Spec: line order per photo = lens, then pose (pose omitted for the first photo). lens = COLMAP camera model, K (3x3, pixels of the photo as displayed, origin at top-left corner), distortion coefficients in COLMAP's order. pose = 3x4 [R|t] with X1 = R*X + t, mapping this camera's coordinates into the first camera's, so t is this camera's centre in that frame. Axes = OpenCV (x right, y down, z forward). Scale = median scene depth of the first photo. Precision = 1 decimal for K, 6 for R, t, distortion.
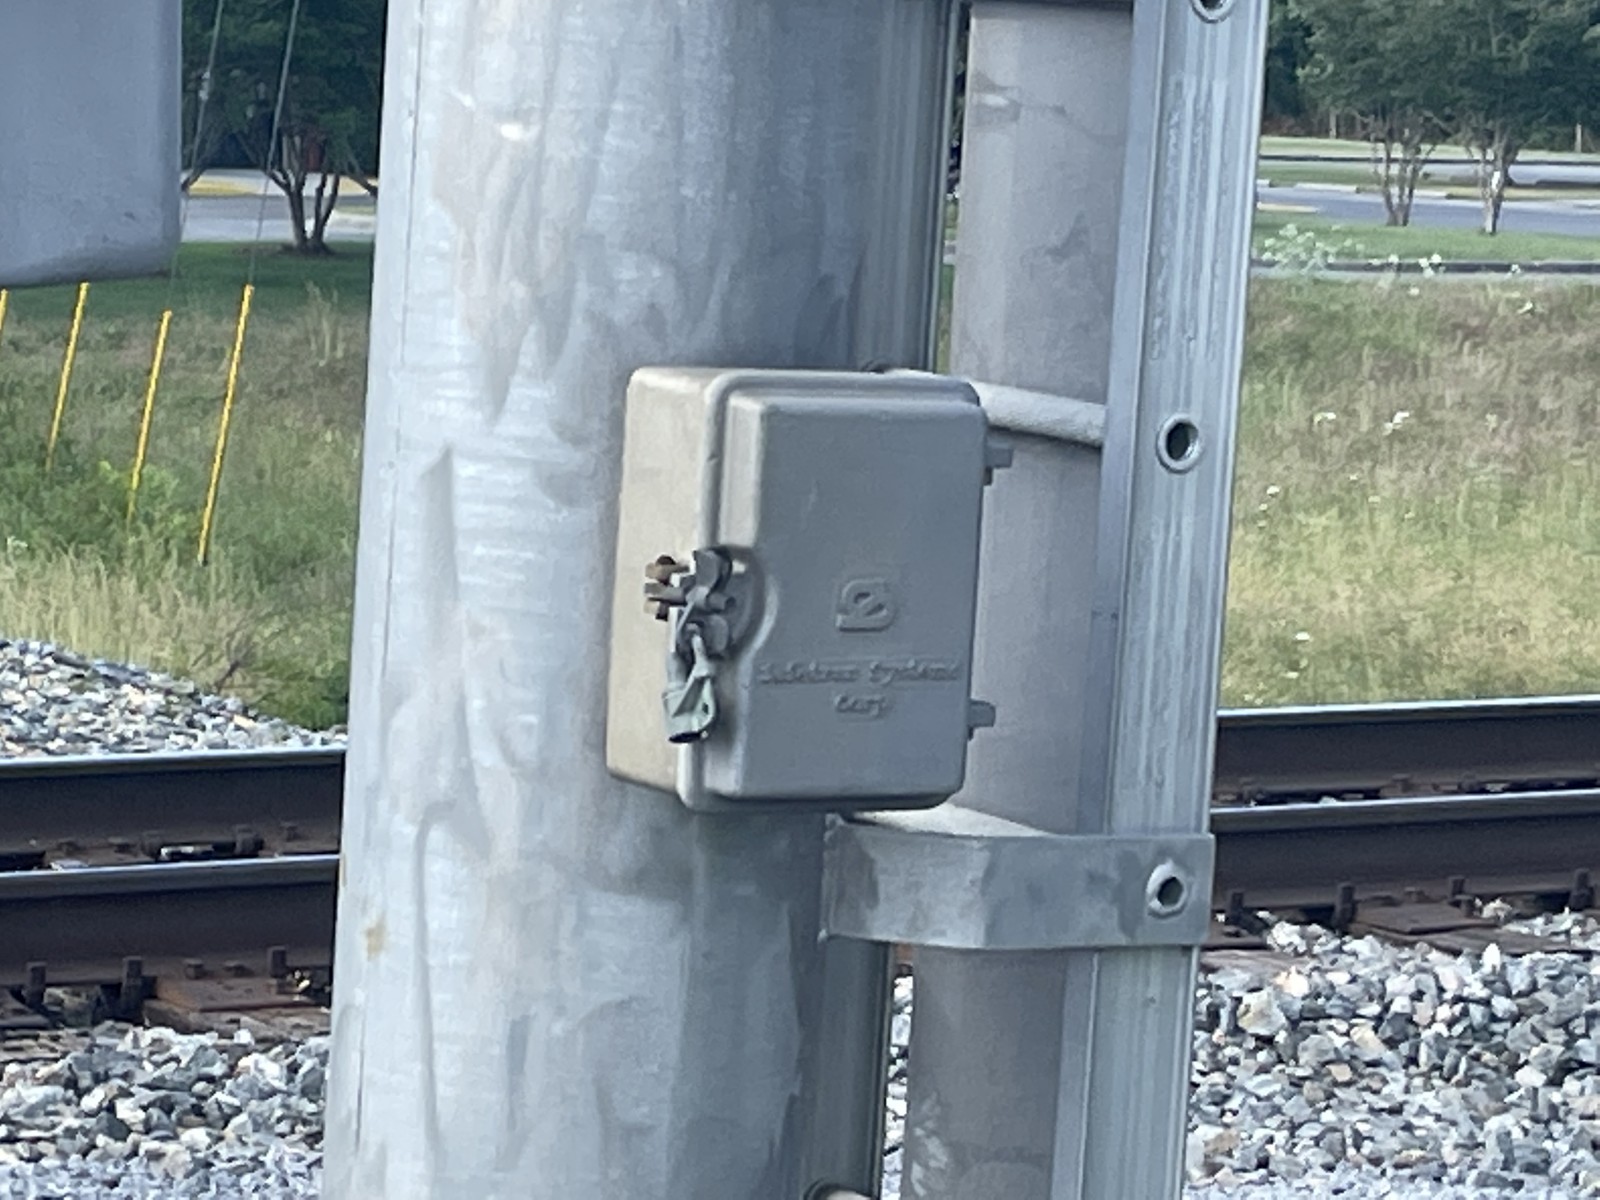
lens RADIAL K [[6172.1, 0, 883.4], [0, 6172.1, 564.7], [0, 0, 1]] dist [0.206979, 0.000000]
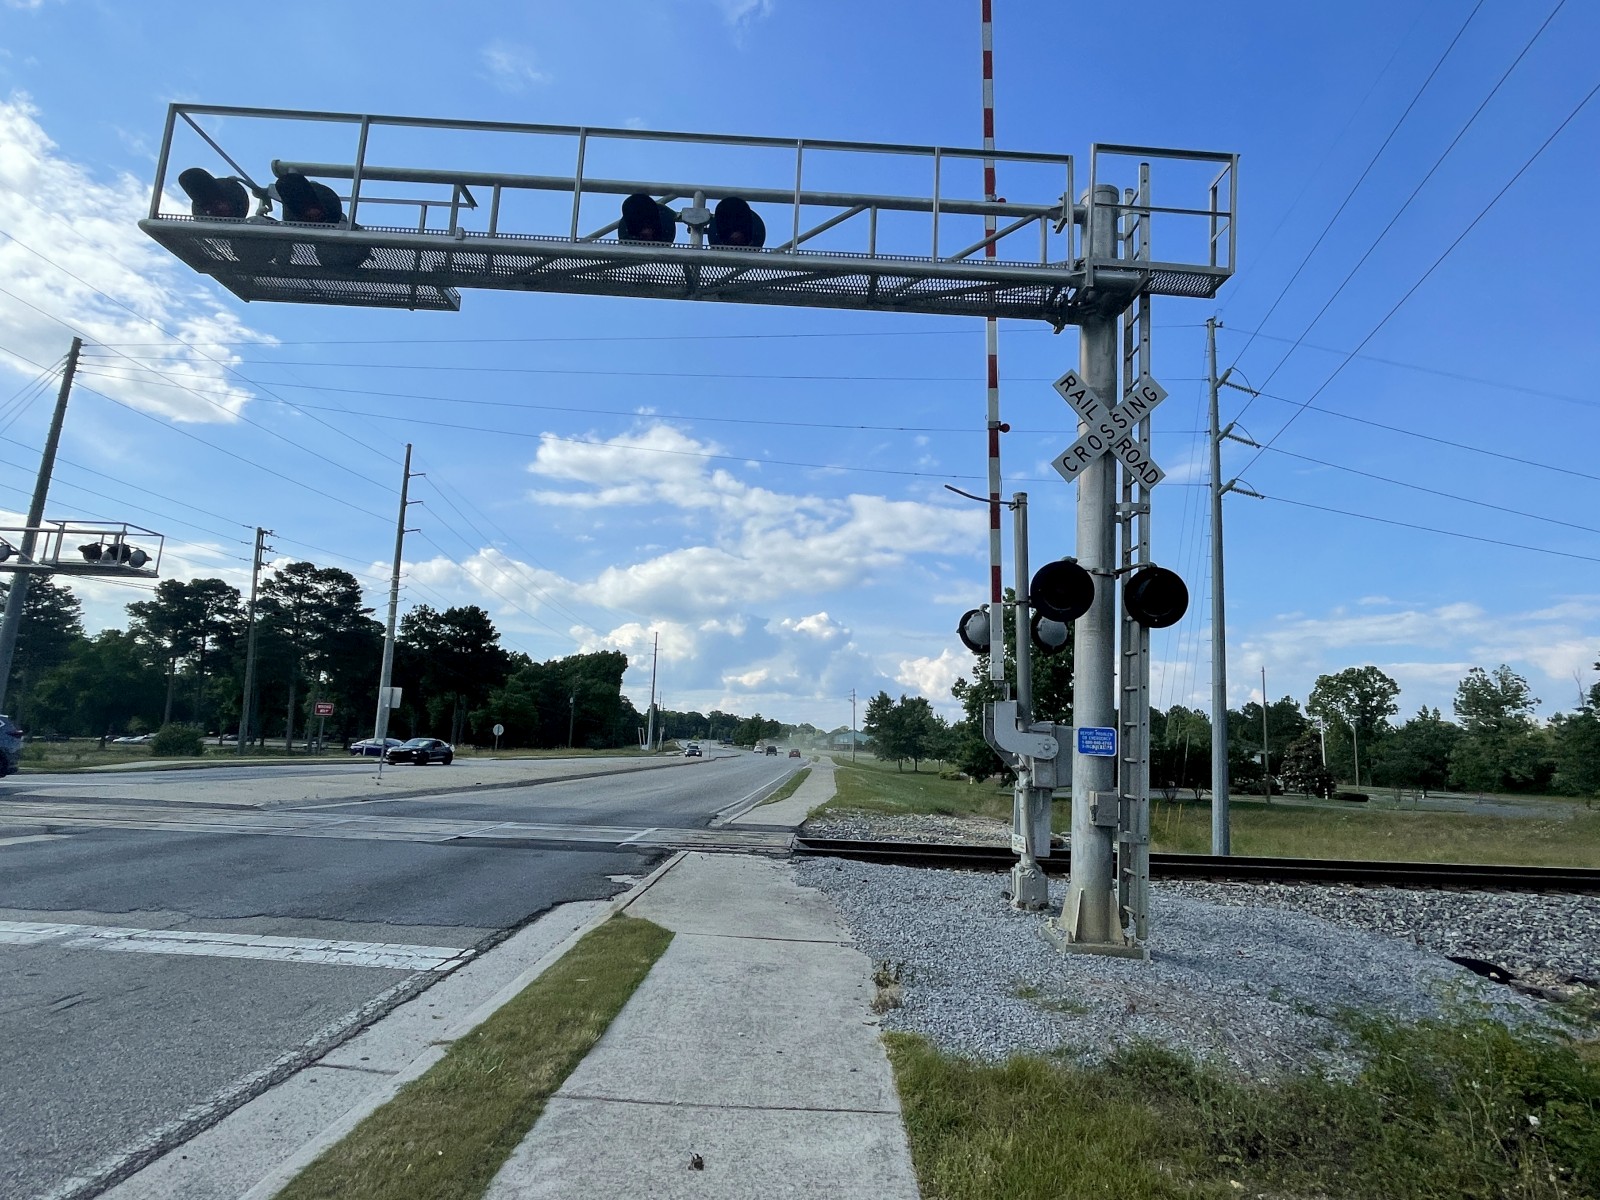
lens RADIAL K [[854.2, 0, 805.0], [0, 854.2, 597.2], [0, 0, 1]] dist [-0.002081, 0.000392]
pose [[0.863581, -0.085105, -0.496976, 0.093518], [-0.055933, 0.963399, -0.262172, 0.020059], [0.501099, 0.254204, 0.827212, -0.222785]]
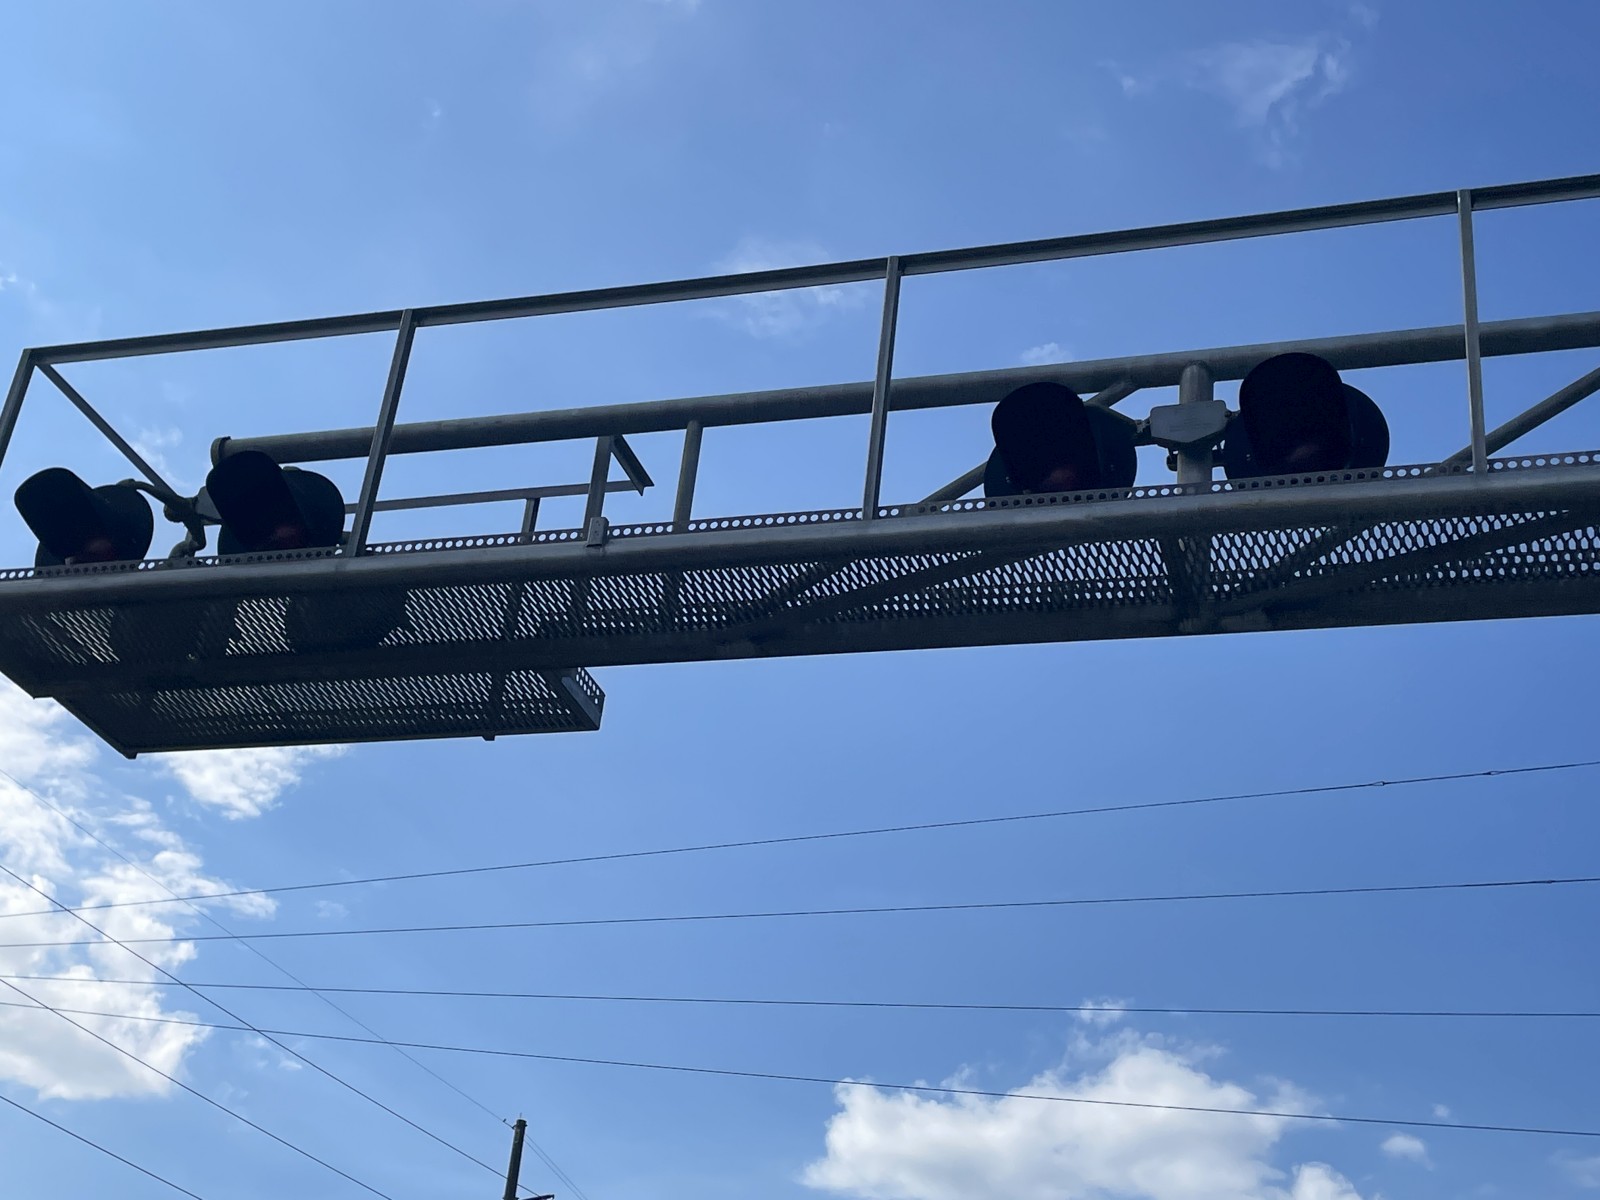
lens RADIAL K [[2240.5, 0, 758.9], [0, 2240.5, 583.1], [0, 0, 1]] dist [0.078703, 0.000000]
pose [[0.655726, -0.362347, -0.662366, 0.060880], [-0.152250, 0.795822, -0.586078, 0.008278], [0.739489, 0.485152, 0.466673, -0.180763]]
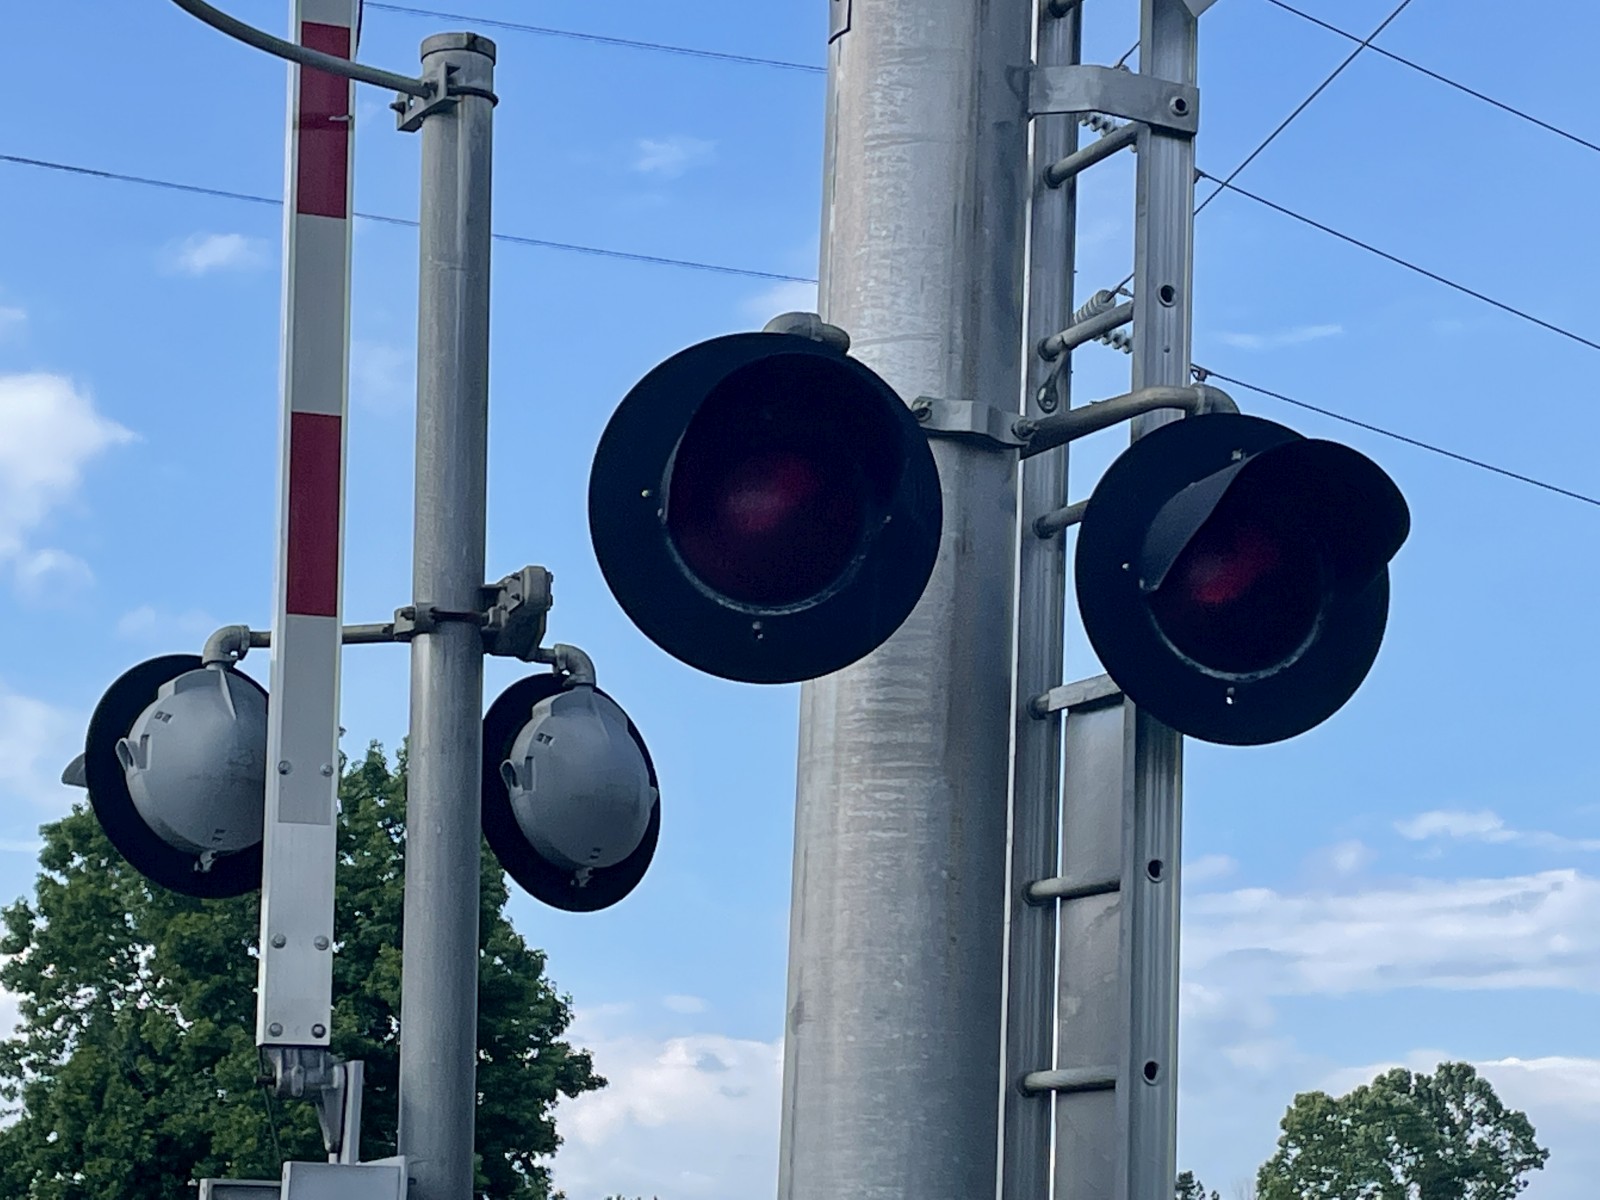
lens RADIAL K [[3645.8, 0, 792.6], [0, 3645.8, 586.9], [0, 0, 1]] dist [0.171971, 0.000000]
pose [[0.992699, -0.050418, -0.109577, 0.024382], [0.013481, 0.949135, -0.314580, 0.003423], [0.119864, 0.310806, 0.942885, -0.094113]]
